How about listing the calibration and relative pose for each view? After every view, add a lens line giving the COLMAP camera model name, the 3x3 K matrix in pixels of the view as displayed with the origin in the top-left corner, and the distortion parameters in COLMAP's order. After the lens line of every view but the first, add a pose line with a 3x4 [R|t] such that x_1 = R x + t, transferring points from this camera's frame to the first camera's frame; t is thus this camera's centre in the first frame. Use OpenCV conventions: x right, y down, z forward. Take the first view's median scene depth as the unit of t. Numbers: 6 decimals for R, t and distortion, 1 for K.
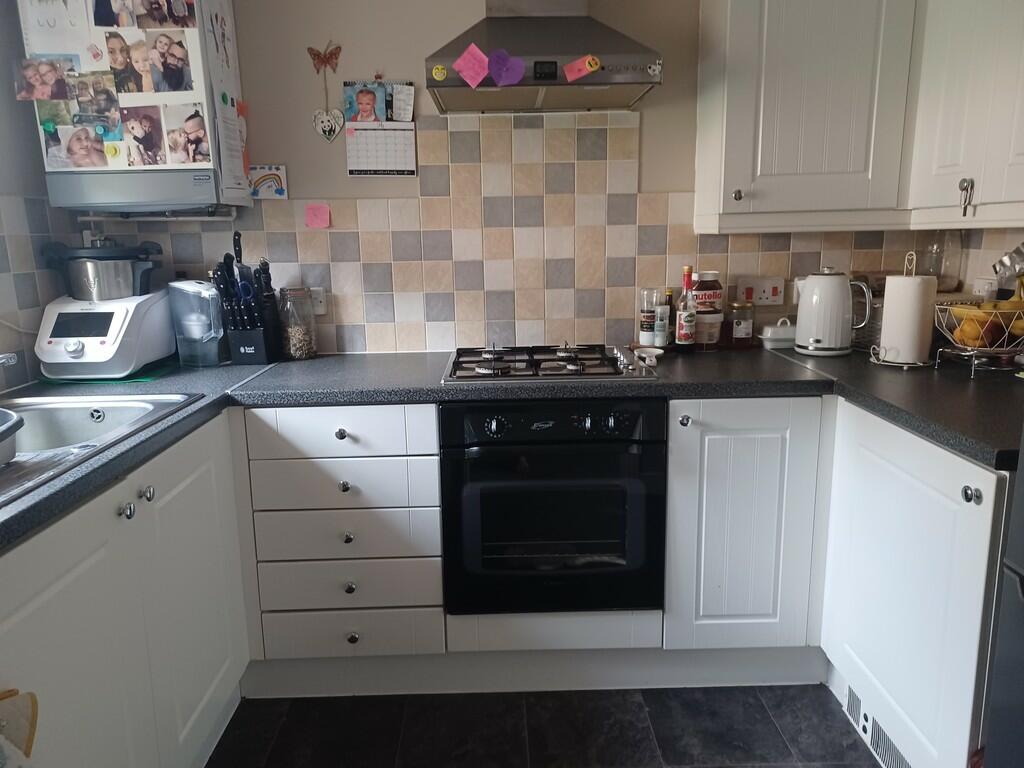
lens RADIAL K [[738.4, 0, 508.5], [0, 738.4, 383.7], [0, 0, 1]] dist [0.051315, -0.028845]
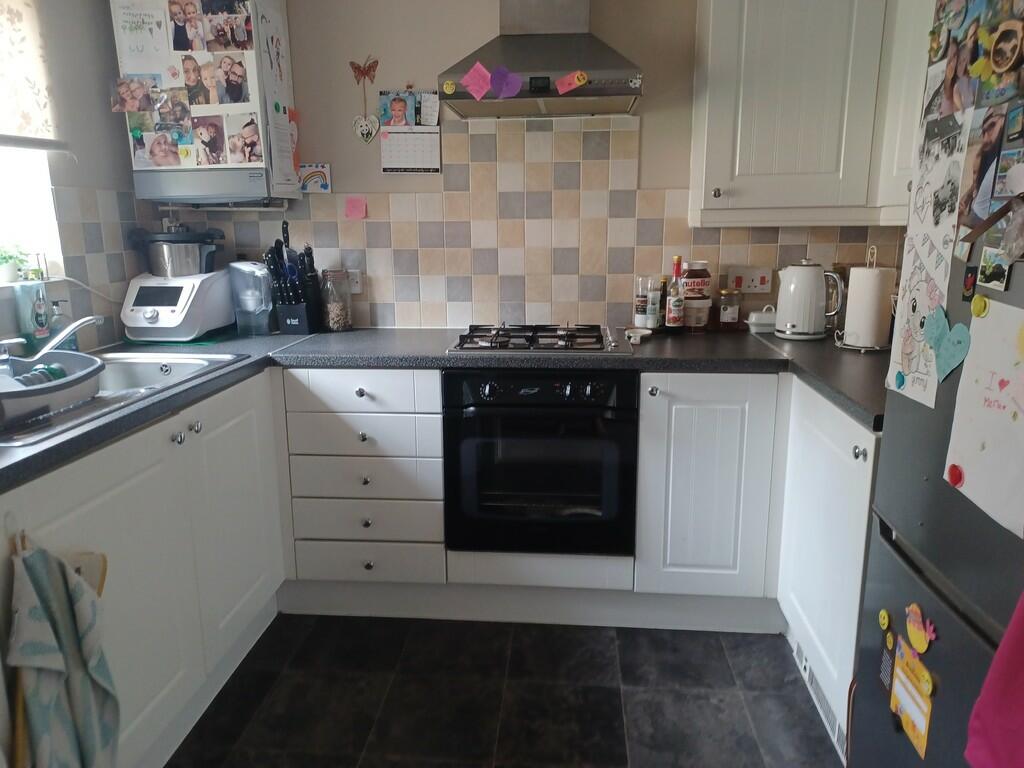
lens RADIAL K [[738.4, 0, 512.0], [0, 738.4, 383.9], [0, 0, 1]] dist [0.051315, -0.028845]
pose [[0.994439, 0.032723, -0.100099, 0.126983], [-0.031163, 0.999368, 0.017107, 0.024504], [0.100595, -0.013892, 0.994830, -0.150305]]
